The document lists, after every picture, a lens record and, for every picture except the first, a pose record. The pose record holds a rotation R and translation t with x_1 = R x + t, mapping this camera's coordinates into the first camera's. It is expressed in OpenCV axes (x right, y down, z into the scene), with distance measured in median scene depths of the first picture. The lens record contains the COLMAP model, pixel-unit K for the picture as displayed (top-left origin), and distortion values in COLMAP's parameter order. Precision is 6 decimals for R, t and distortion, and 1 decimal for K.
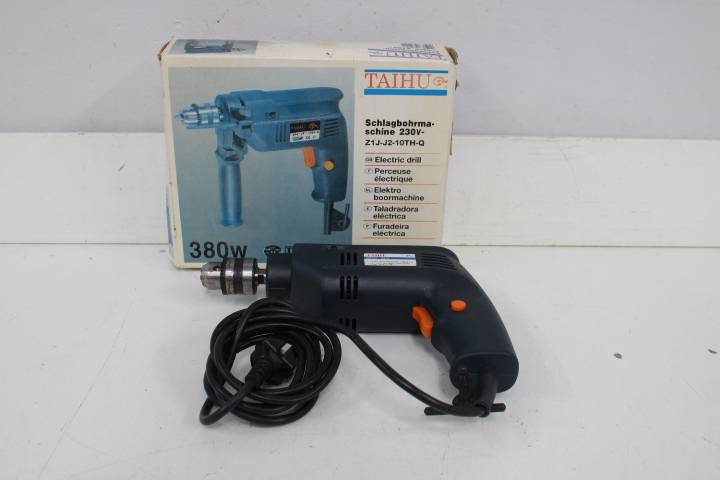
lens RADIAL K [[771.6, 0, 360.0], [0, 771.6, 240.0], [0, 0, 1]] dist [-0.118759, -0.035345]
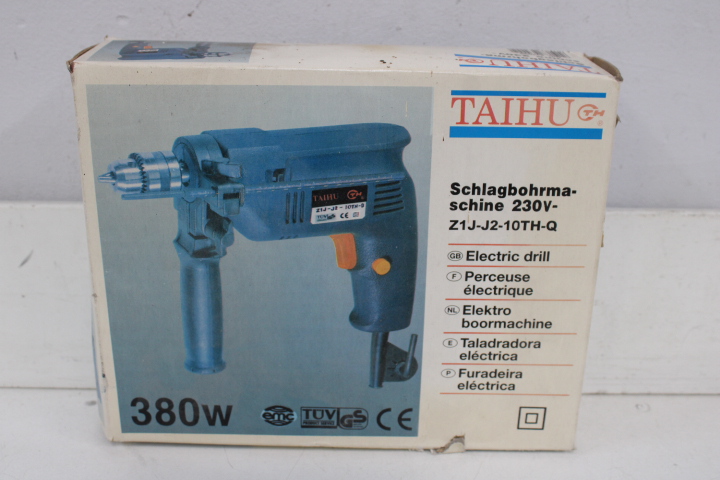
lens RADIAL K [[881.0, 0, 360.0], [0, 881.0, 240.0], [0, 0, 1]] dist [-0.097001, -0.012737]
pose [[0.999624, 0.002961, -0.027258, -0.039542], [-0.005255, 0.996410, -0.084500, -0.063656], [0.026910, 0.084611, 0.996051, 0.382801]]
